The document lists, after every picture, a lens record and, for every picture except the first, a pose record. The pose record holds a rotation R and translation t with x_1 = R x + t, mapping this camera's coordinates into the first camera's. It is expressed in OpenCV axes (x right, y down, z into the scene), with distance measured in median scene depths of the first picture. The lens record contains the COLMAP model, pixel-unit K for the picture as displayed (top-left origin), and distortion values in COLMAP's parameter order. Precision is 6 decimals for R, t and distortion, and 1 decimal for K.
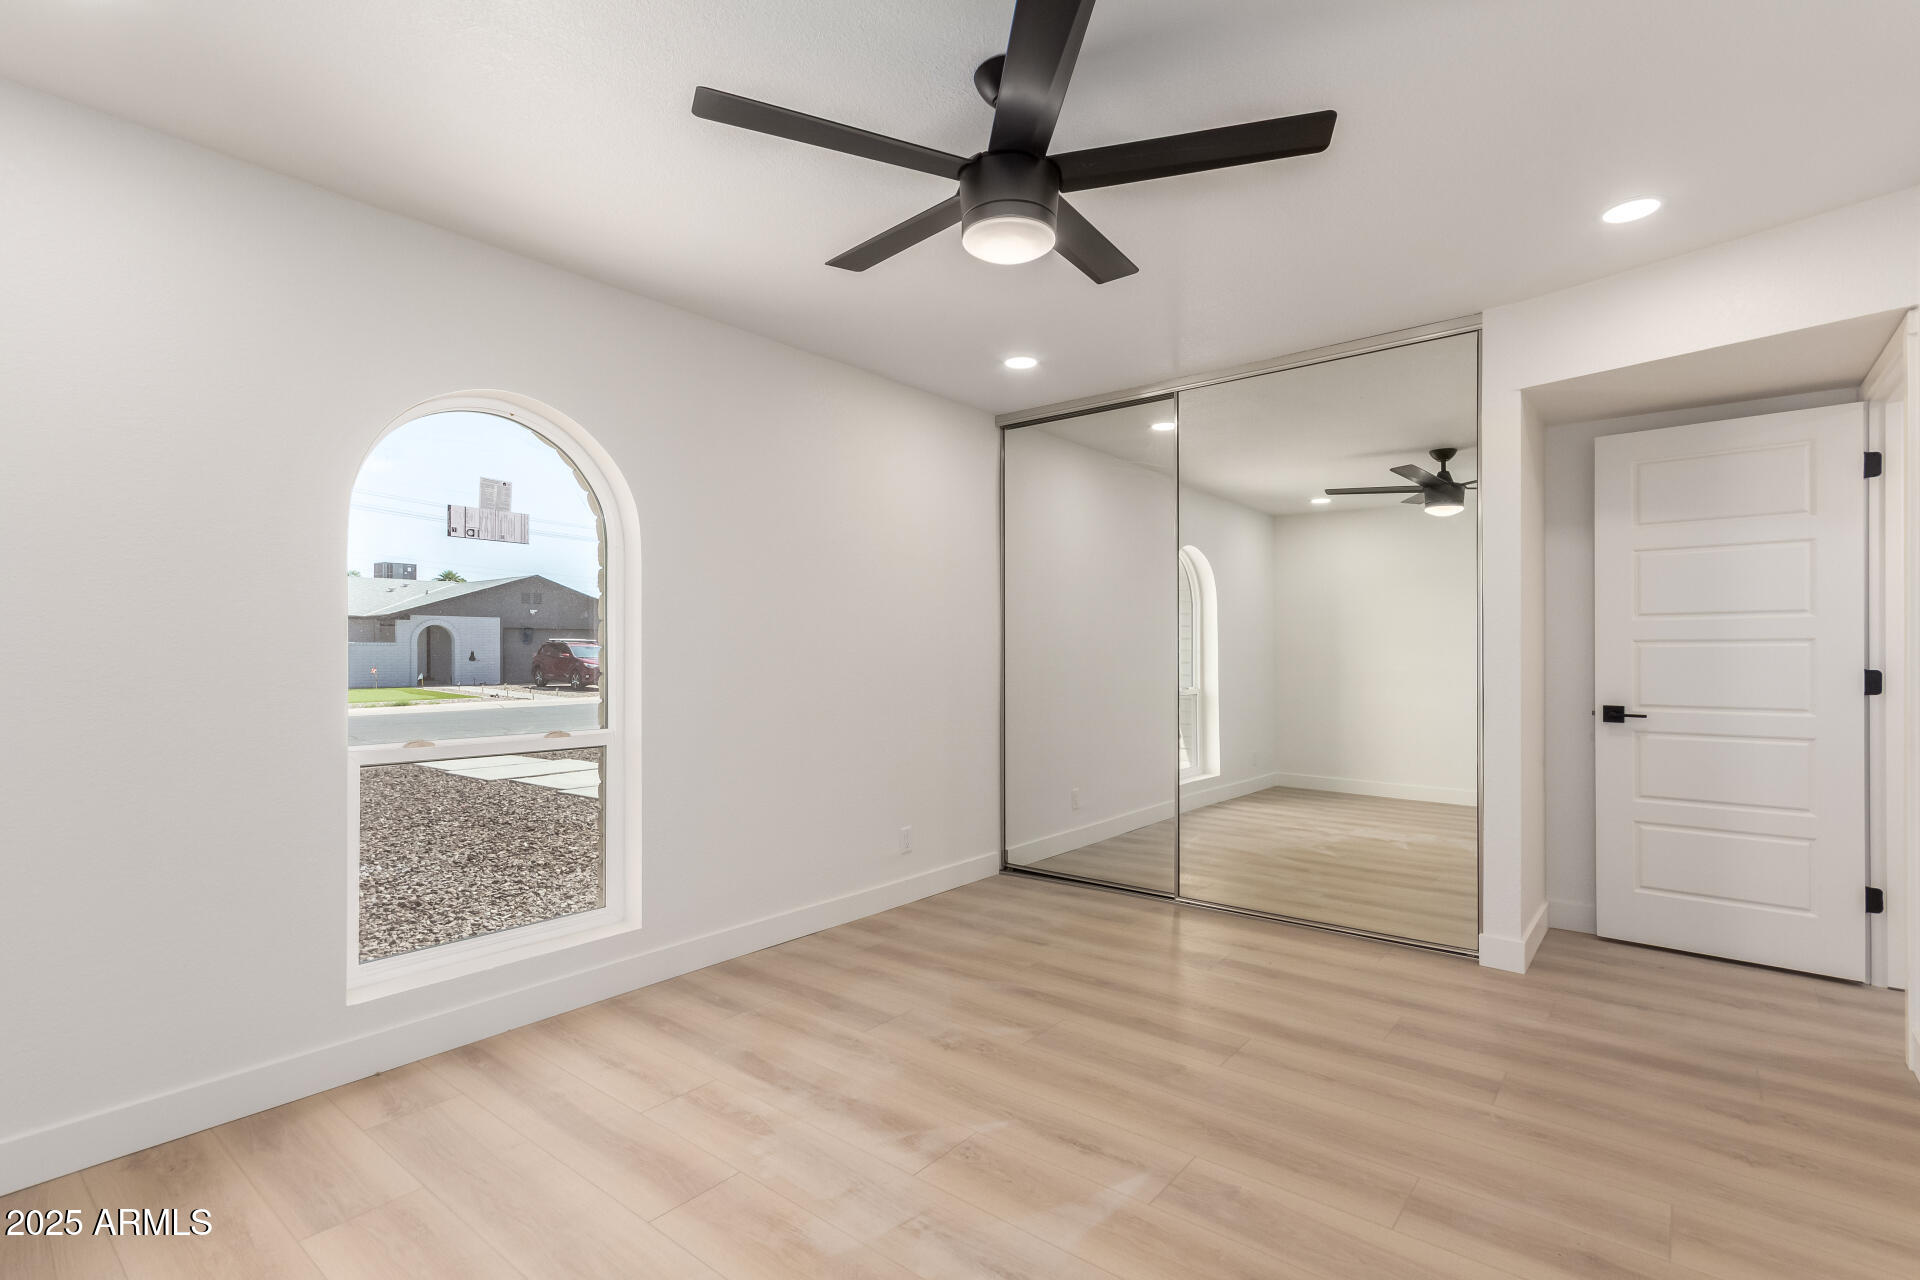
lens RADIAL K [[892.4, 0, 968.4], [0, 892.4, 647.1], [0, 0, 1]] dist [0.001812, 0.001599]
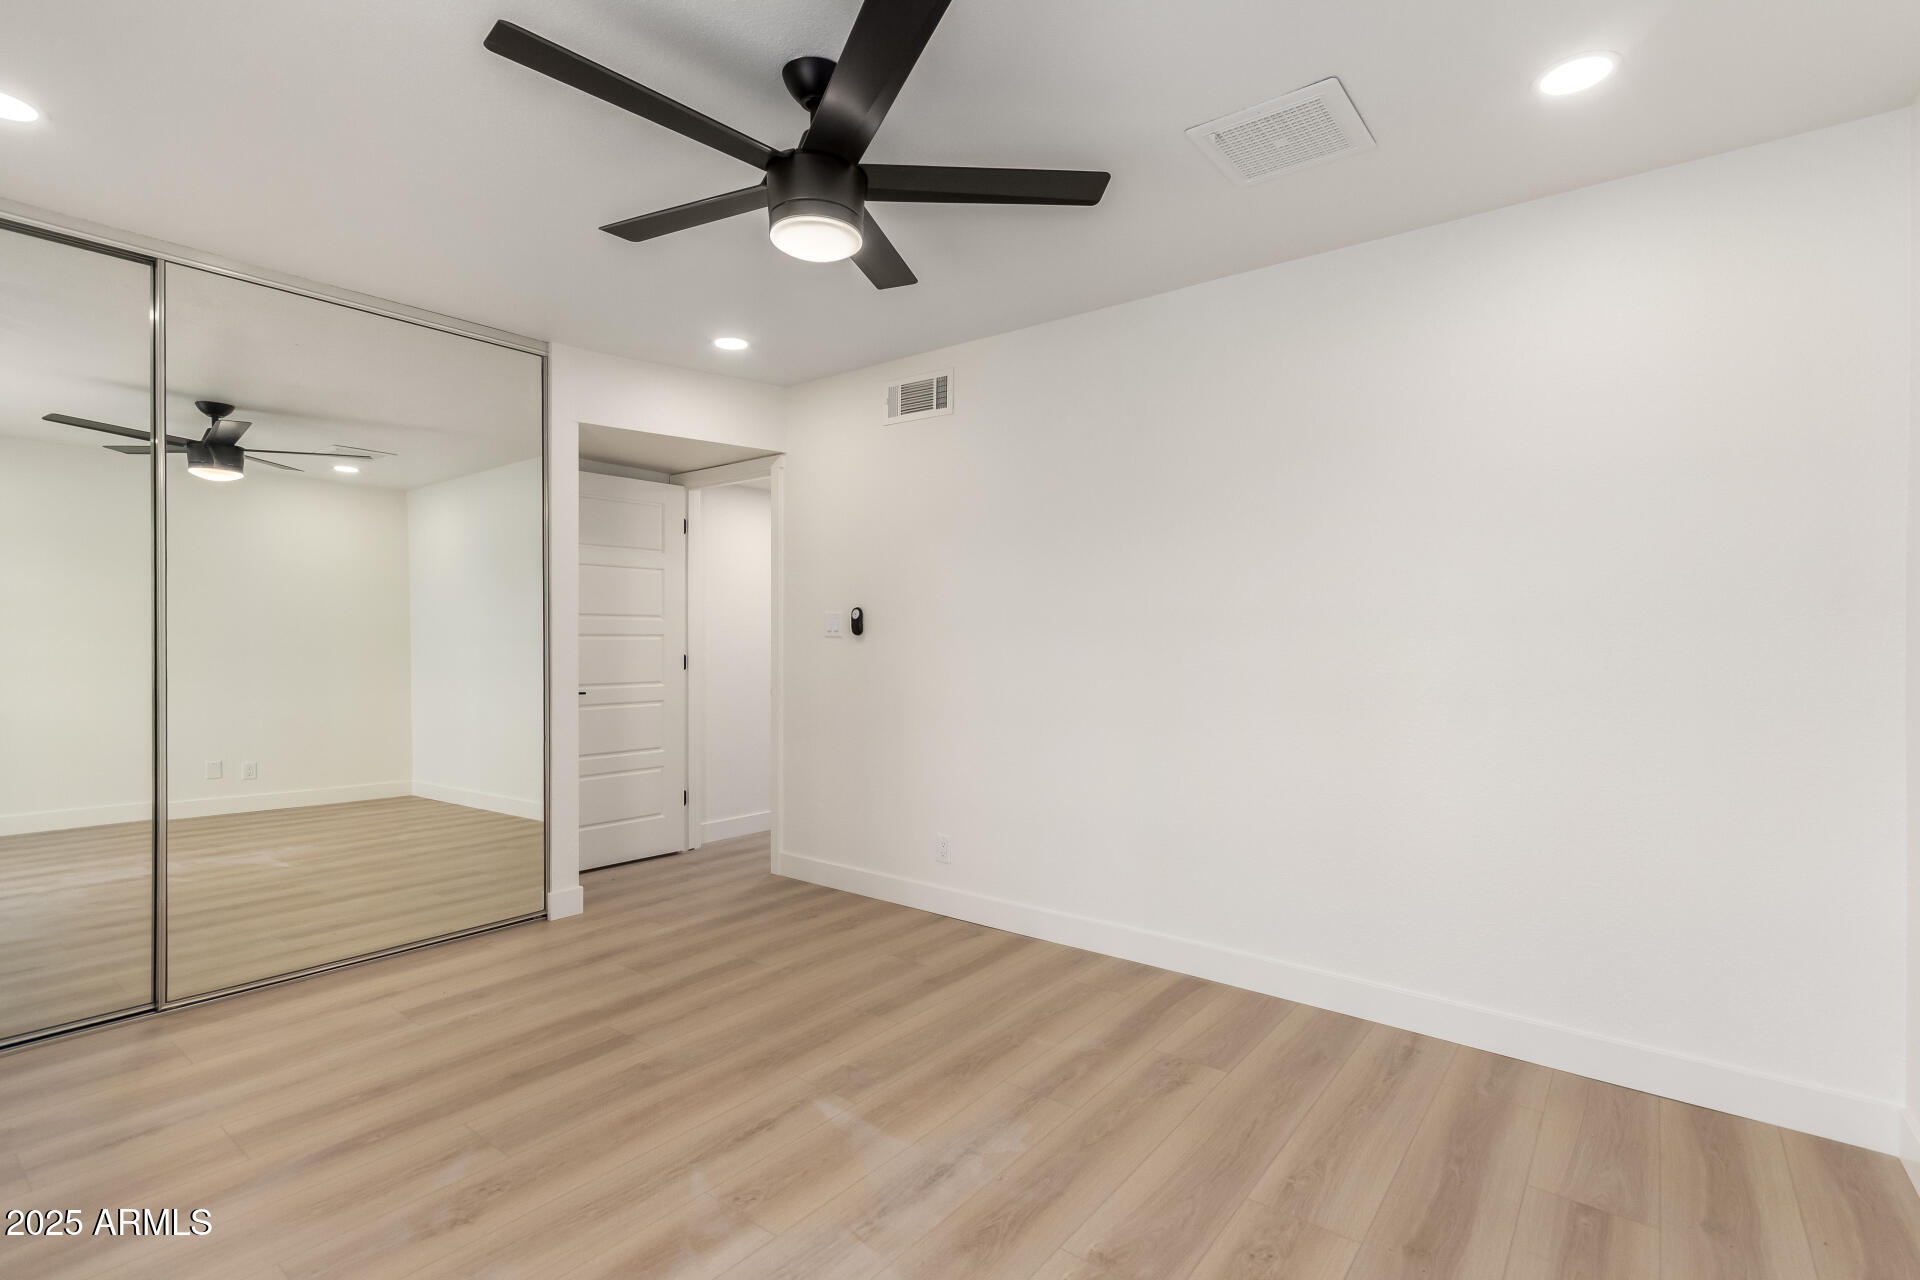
lens RADIAL K [[914.1, 0, 960.0], [0, 914.1, 640.0], [0, 0, 1]] dist [0.002468, 0.000515]
pose [[-0.033415, 0.004614, 0.999431, -0.774123], [-0.009281, 0.999945, -0.004927, 0.003590], [-0.999398, -0.009440, -0.033370, 0.678642]]
